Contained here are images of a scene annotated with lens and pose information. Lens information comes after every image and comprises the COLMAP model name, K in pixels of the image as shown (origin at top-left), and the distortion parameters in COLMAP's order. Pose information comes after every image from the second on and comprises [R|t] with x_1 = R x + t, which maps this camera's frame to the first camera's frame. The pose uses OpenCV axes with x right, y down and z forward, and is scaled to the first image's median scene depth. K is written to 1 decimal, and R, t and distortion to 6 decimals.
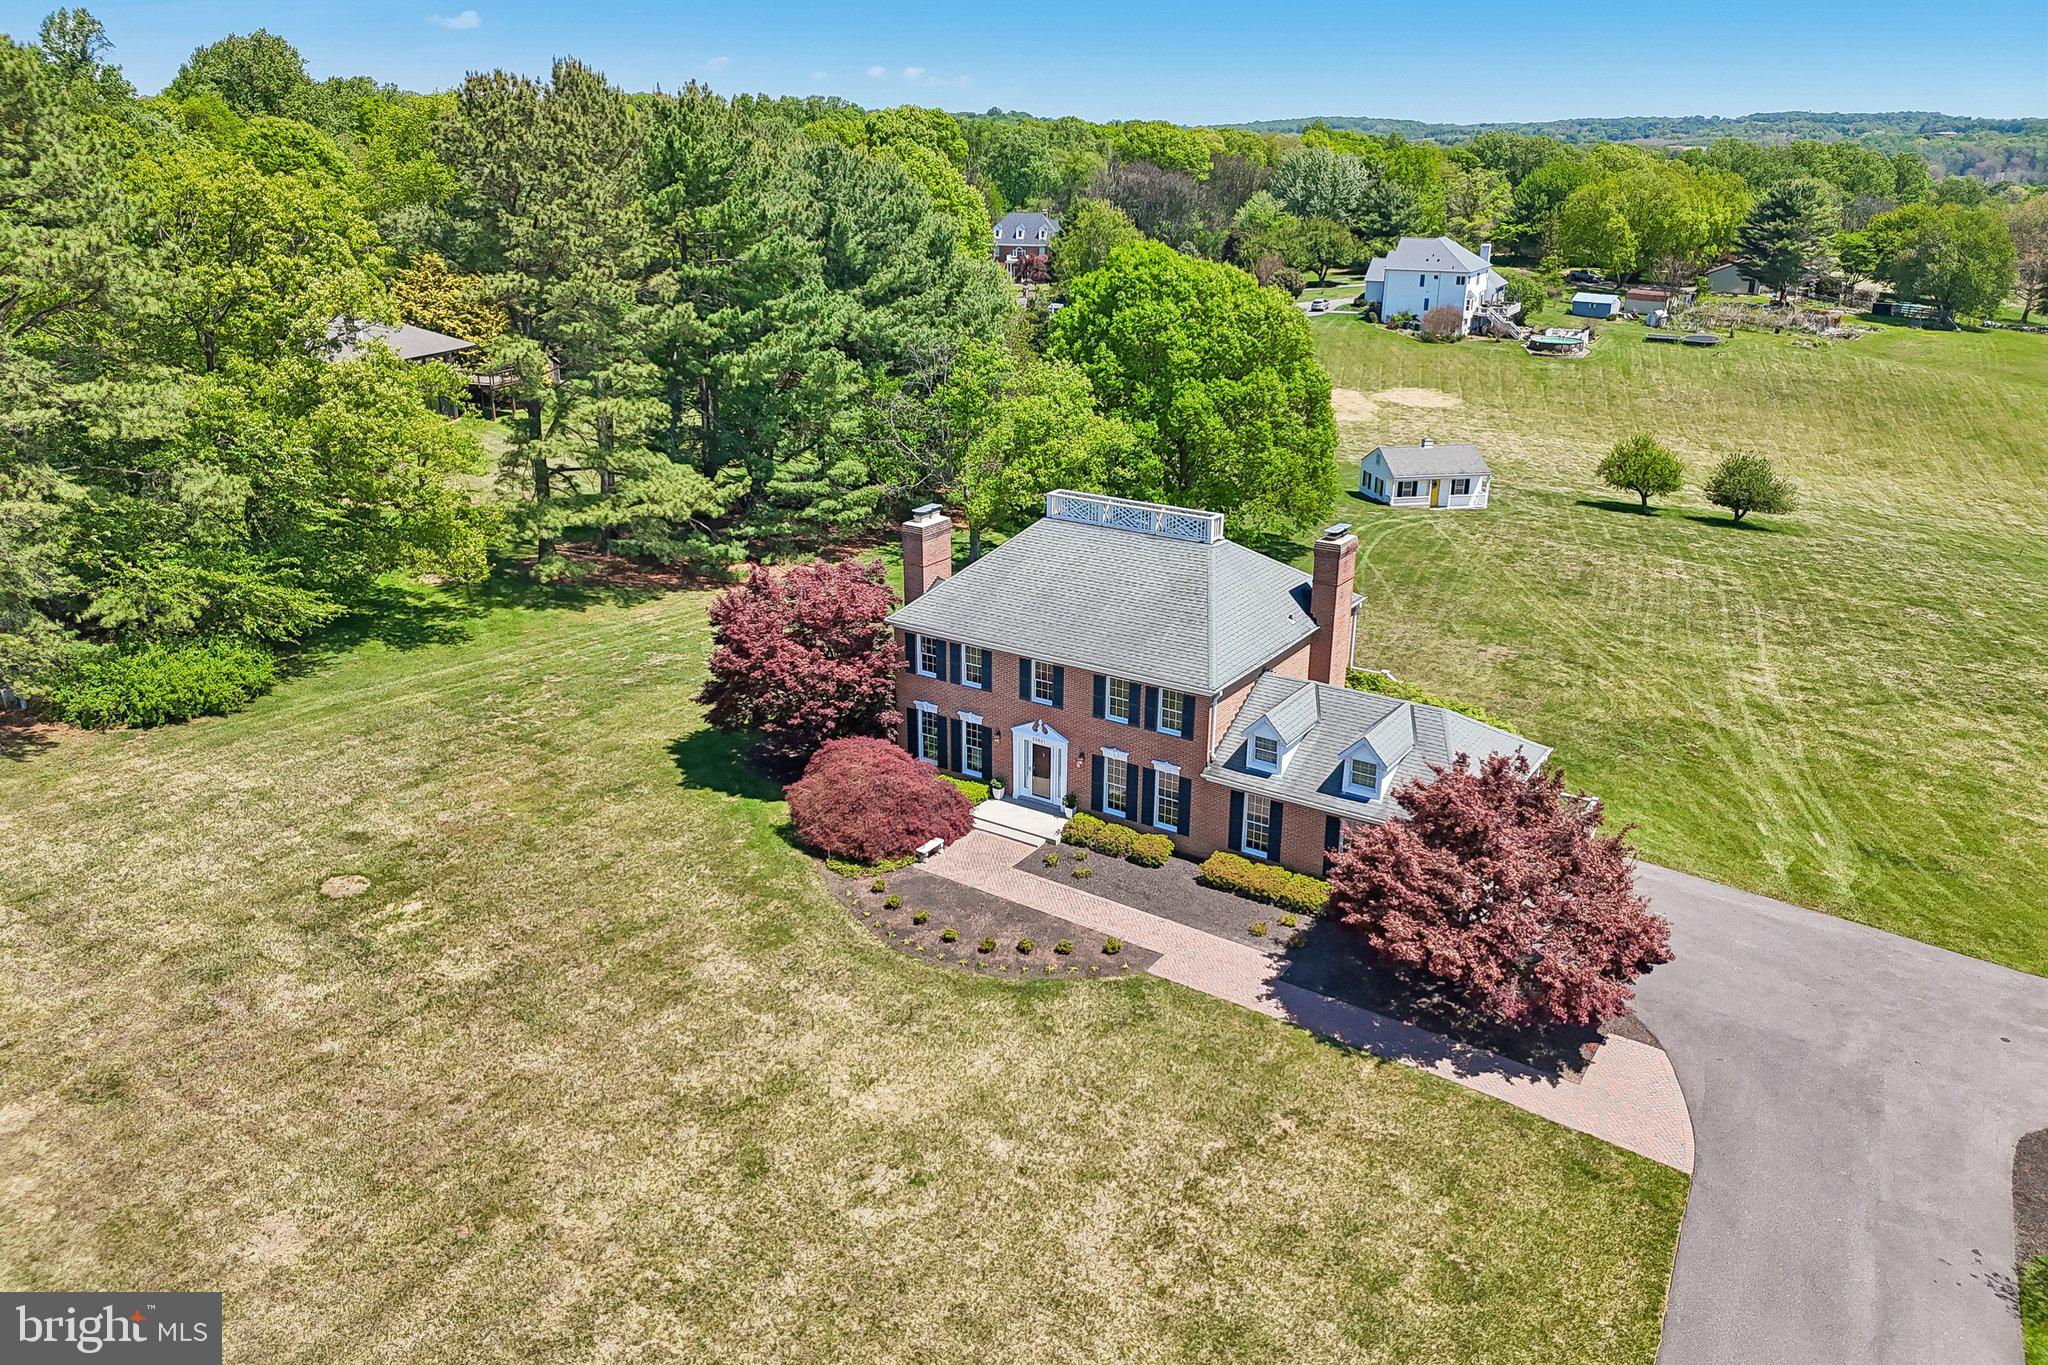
lens RADIAL K [[1499.3, 0, 1026.1], [0, 1499.3, 672.4], [0, 0, 1]] dist [0.083256, -0.090663]
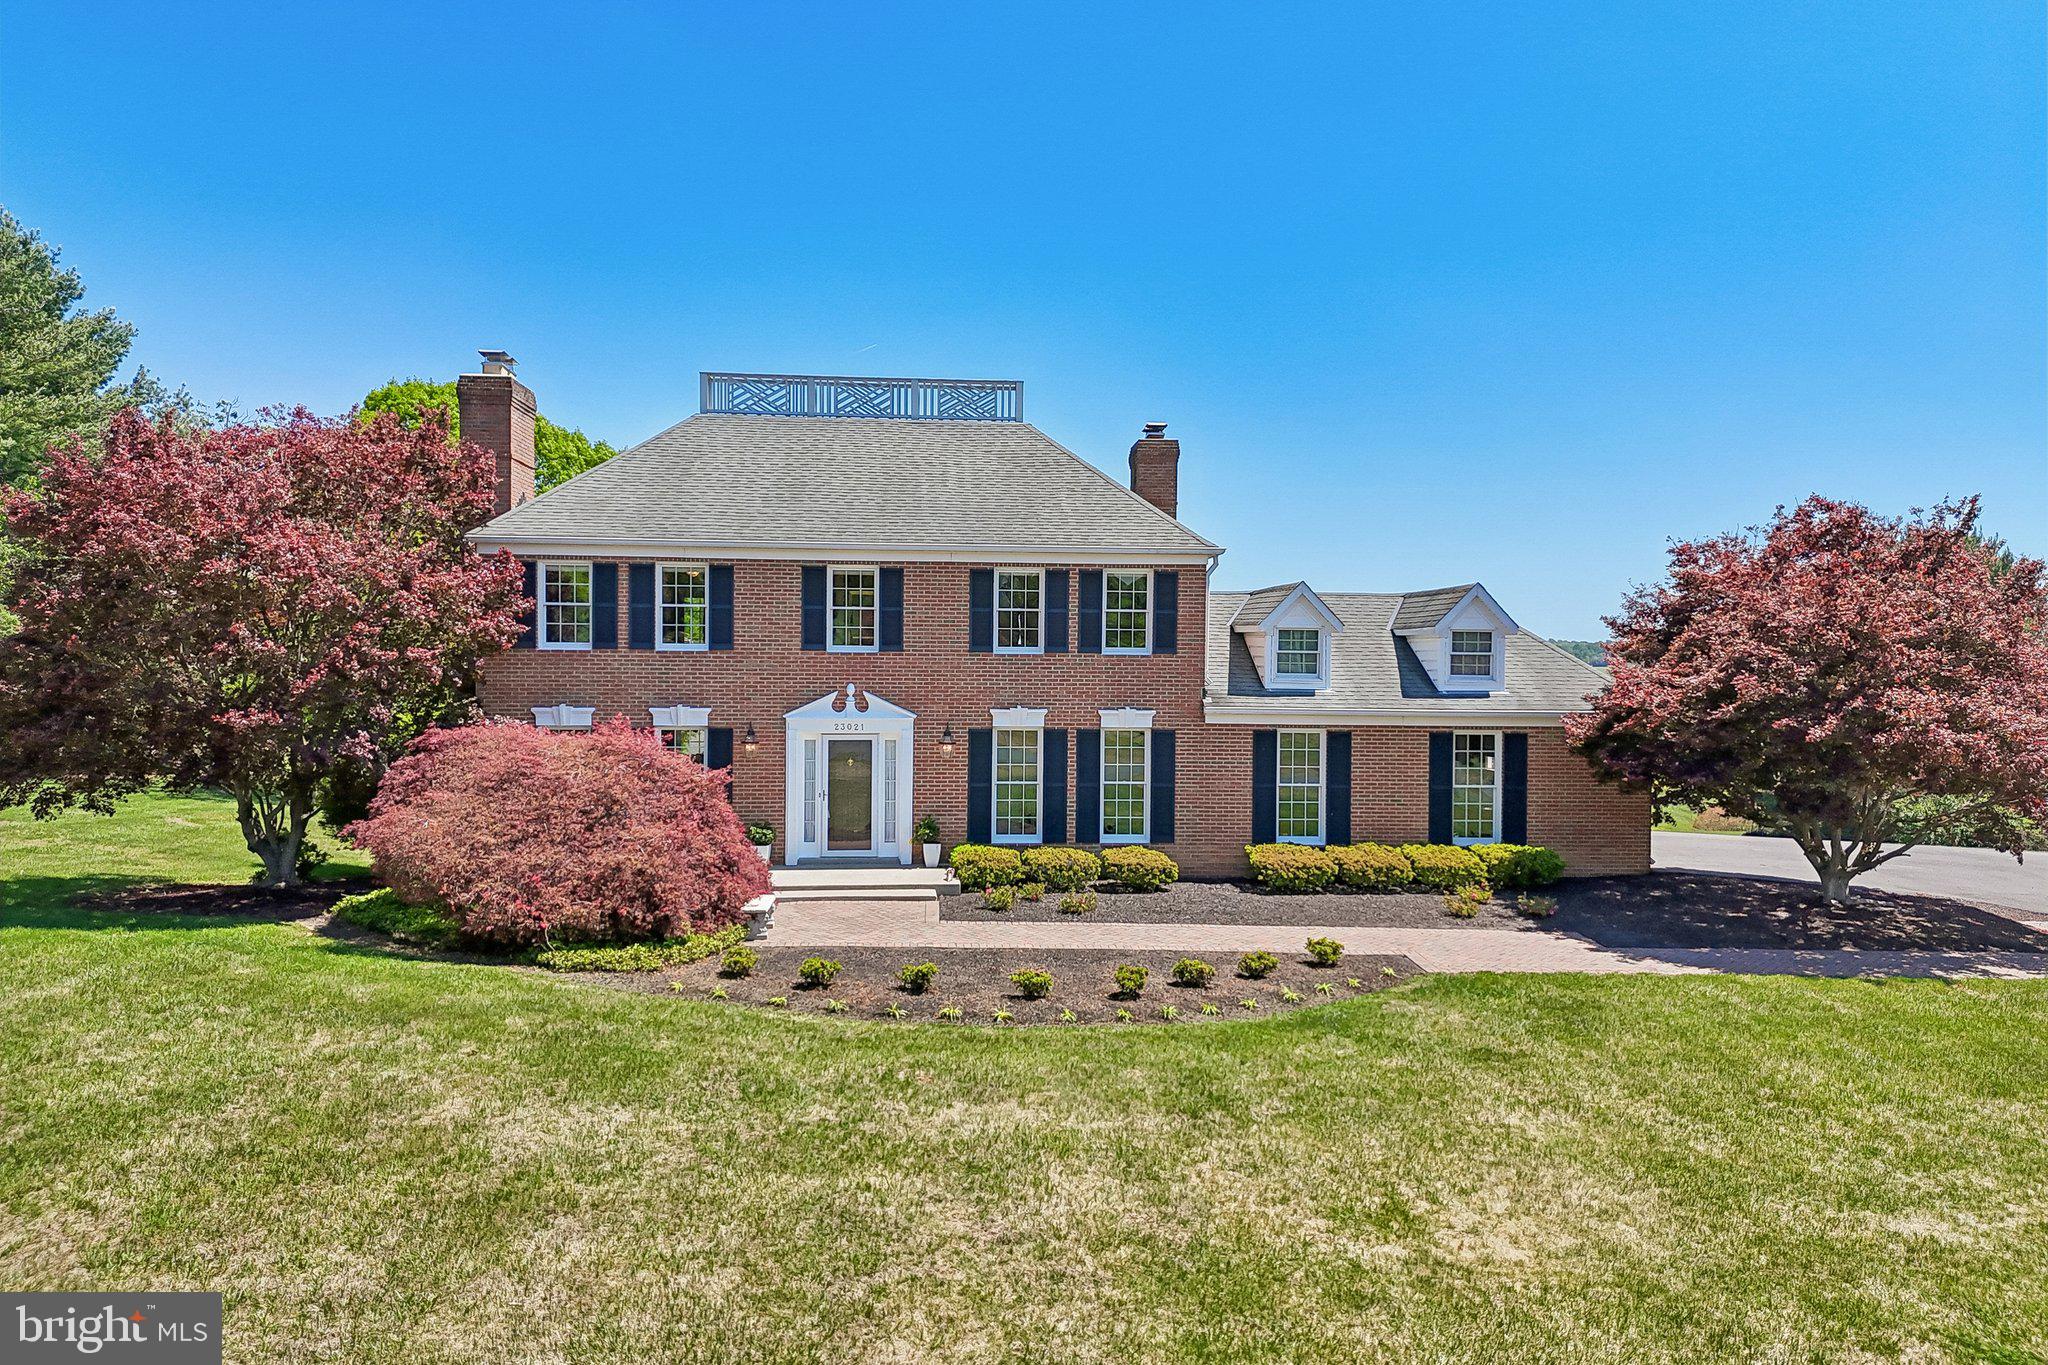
lens RADIAL K [[1499.3, 0, 1026.1], [0, 1499.3, 672.4], [0, 0, 1]] dist [0.083256, -0.090663]
pose [[0.790305, -0.006150, 0.612683, -0.271739], [0.202722, 0.946257, -0.251995, 0.177949], [-0.578205, 0.323357, 0.749078, 0.600632]]
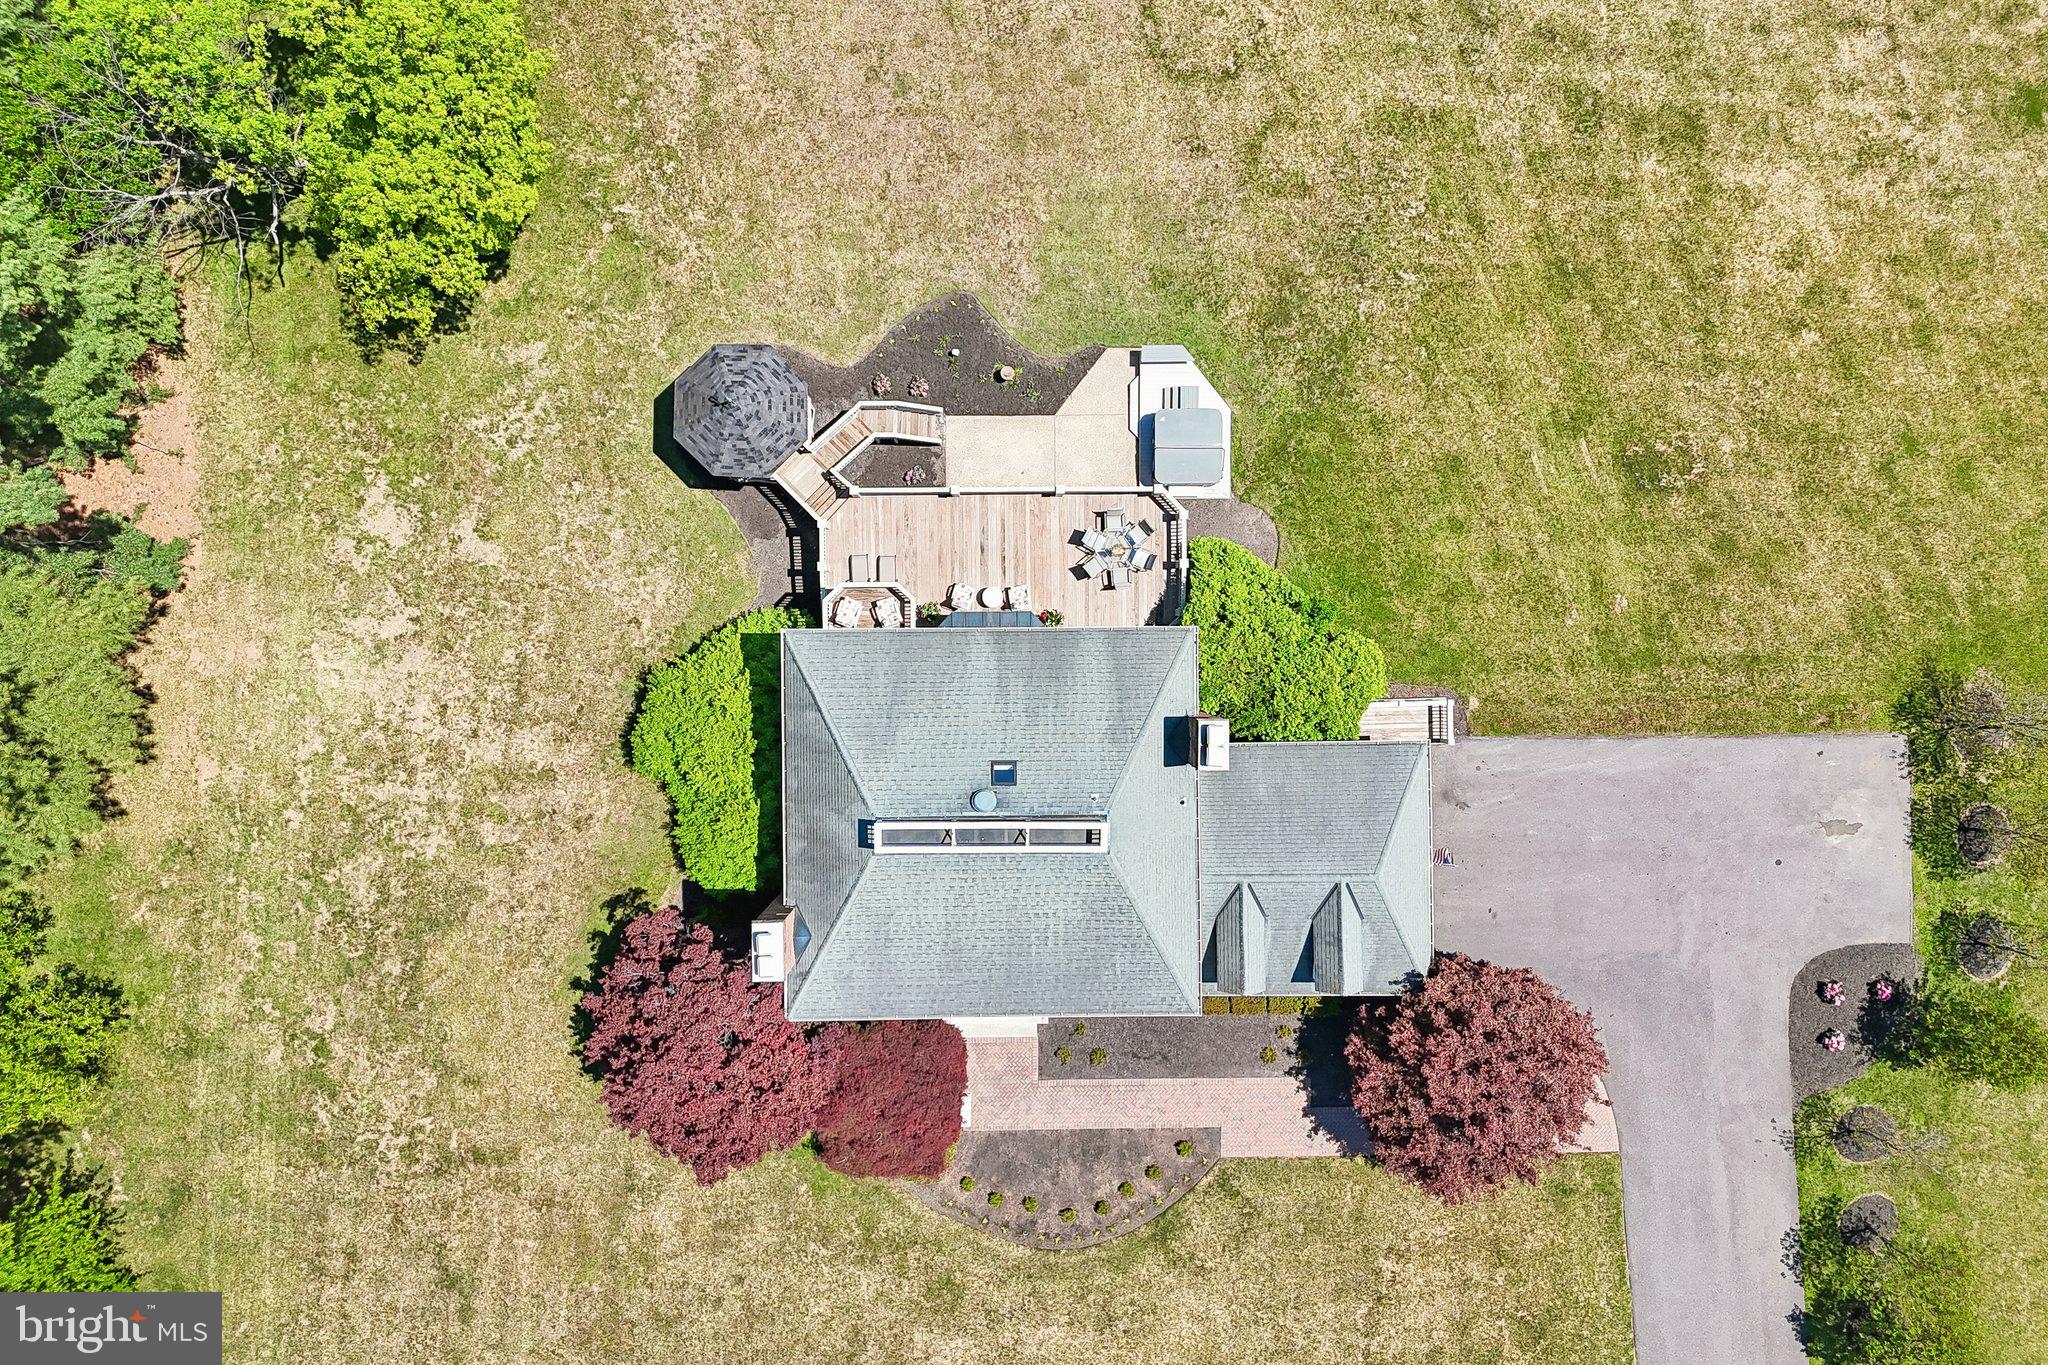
lens RADIAL K [[1499.3, 0, 1026.1], [0, 1499.3, 672.4], [0, 0, 1]] dist [0.083256, -0.090663]
pose [[0.827578, -0.561339, -0.003579, 0.155217], [0.178434, 0.257009, 0.949793, -1.000564], [-0.532236, -0.786667, 0.312857, 0.882429]]
